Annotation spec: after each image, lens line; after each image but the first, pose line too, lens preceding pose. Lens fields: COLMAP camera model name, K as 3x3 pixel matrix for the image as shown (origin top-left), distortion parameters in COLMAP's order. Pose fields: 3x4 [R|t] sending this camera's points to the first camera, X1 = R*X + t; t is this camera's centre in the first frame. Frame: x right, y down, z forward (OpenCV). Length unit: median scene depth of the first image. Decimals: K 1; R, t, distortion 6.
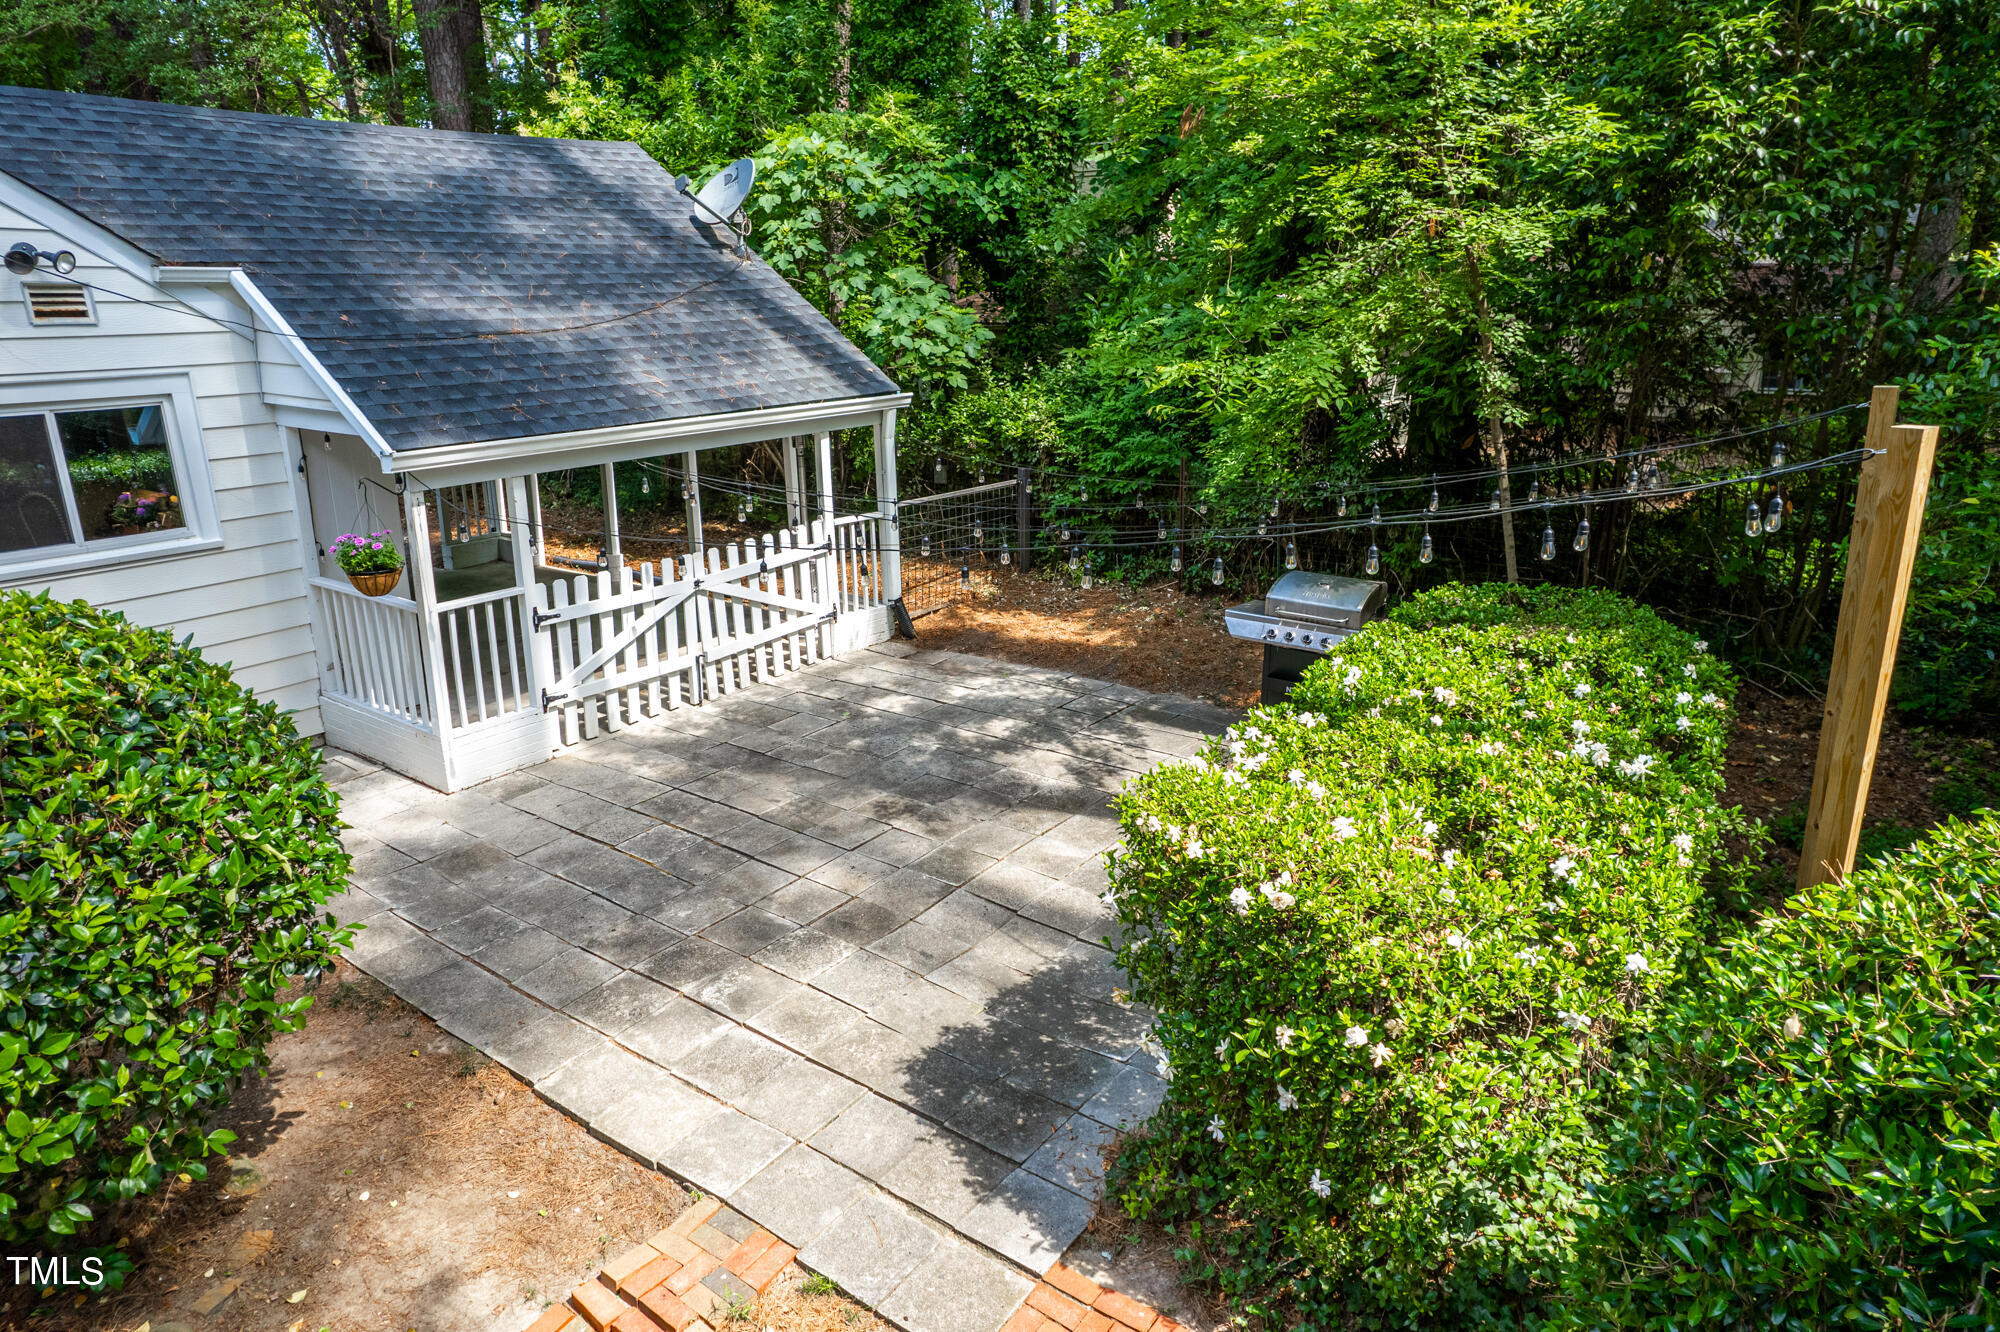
lens RADIAL K [[1266.7, 0, 931.5], [0, 1266.7, 661.5], [0, 0, 1]] dist [0.000912, 0.001661]
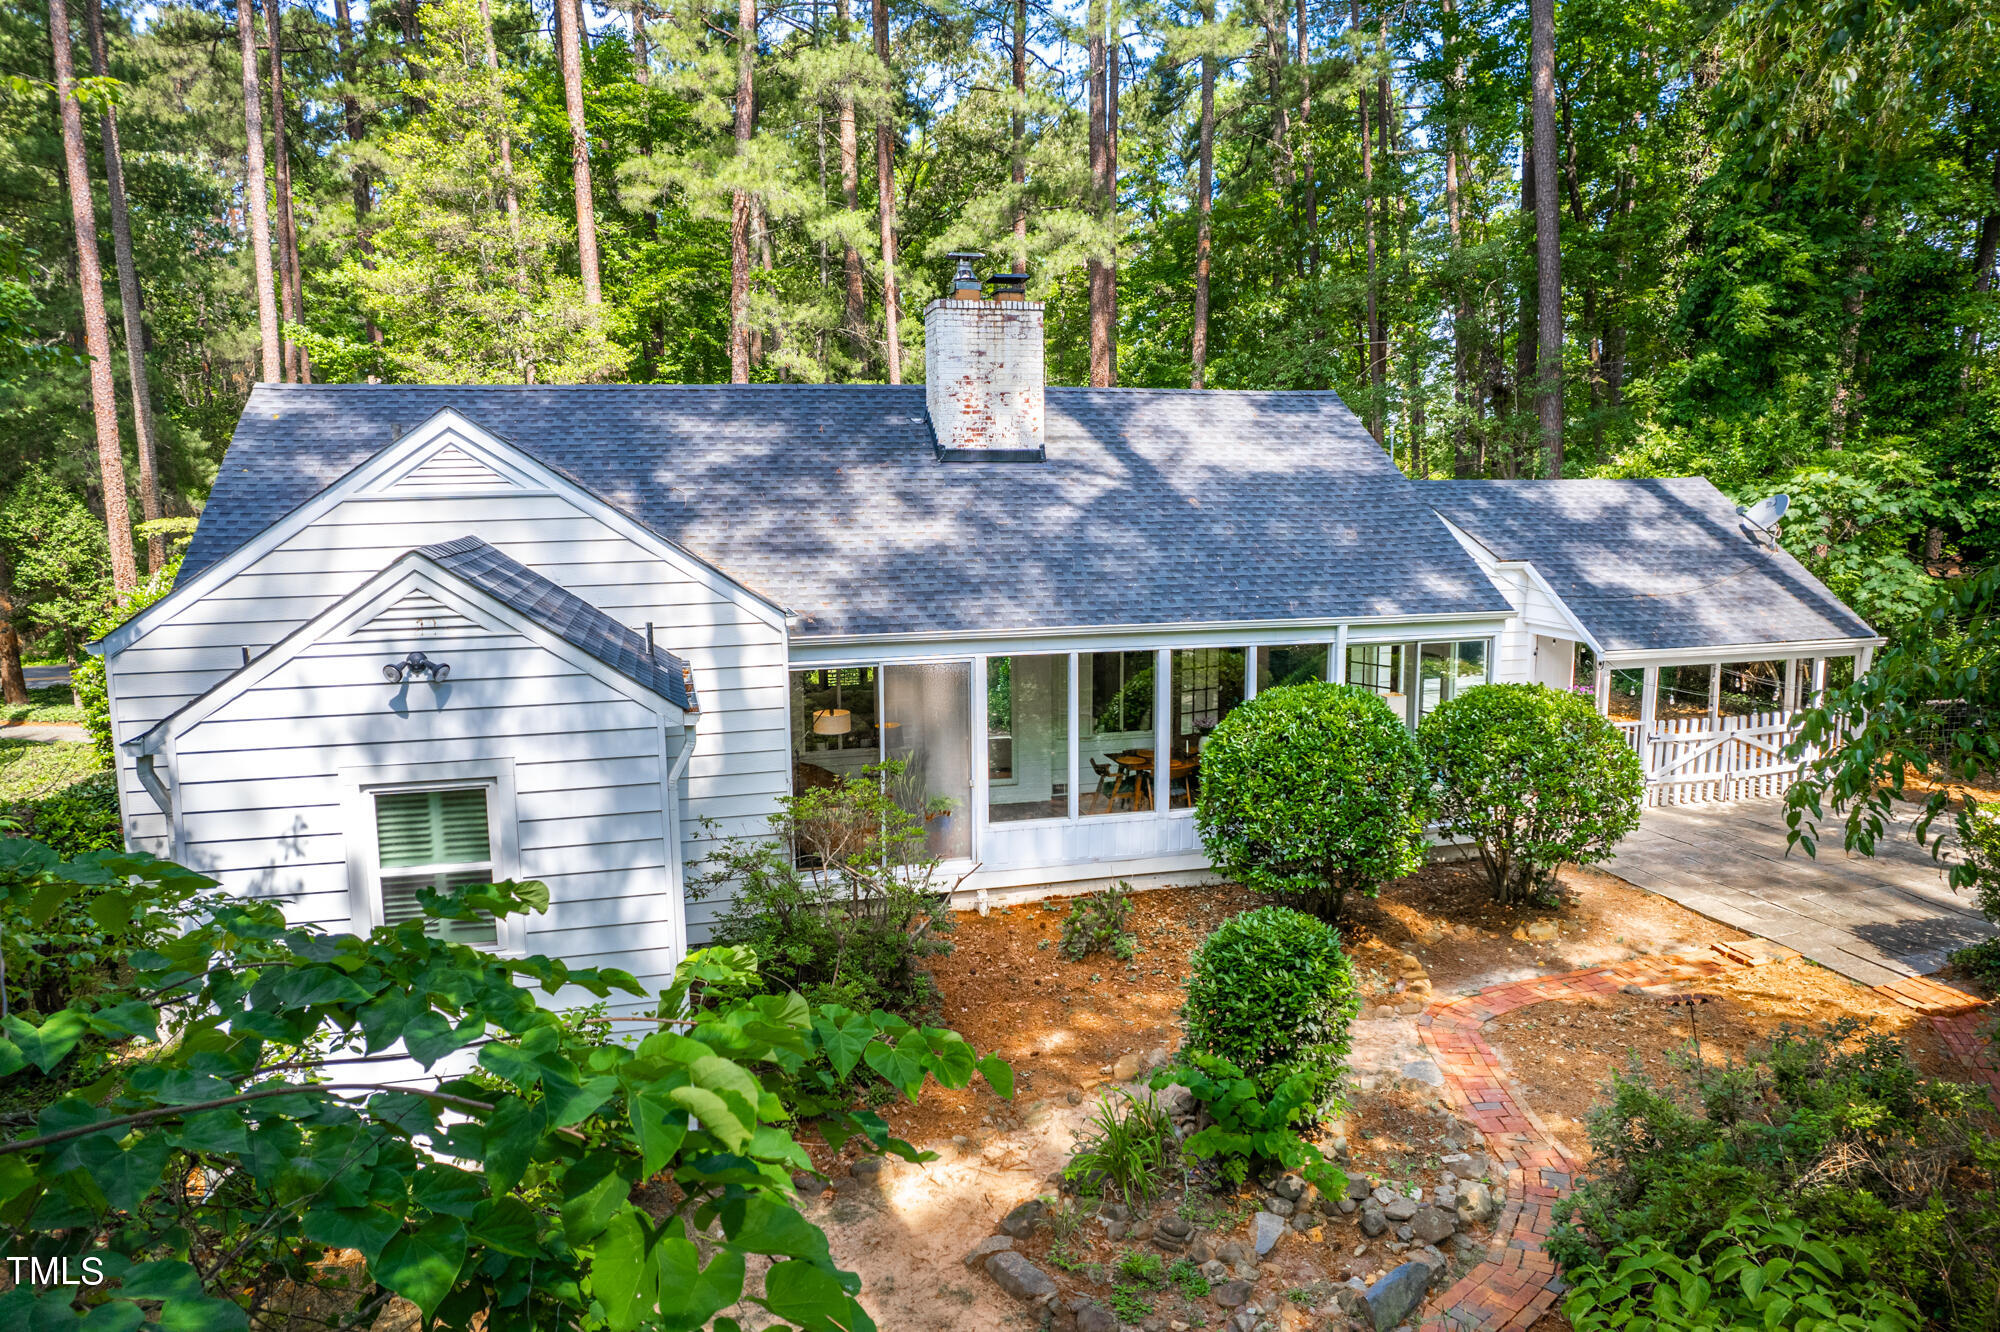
lens RADIAL K [[1281.8, 0, 1000.8], [0, 1281.8, 690.9], [0, 0, 1]] dist [-0.083788, 0.083245]
pose [[0.809703, 0.098747, -0.578472, 0.001974], [-0.171833, 0.982431, -0.072815, 0.168091], [0.561119, 0.158359, 0.812446, -0.940583]]
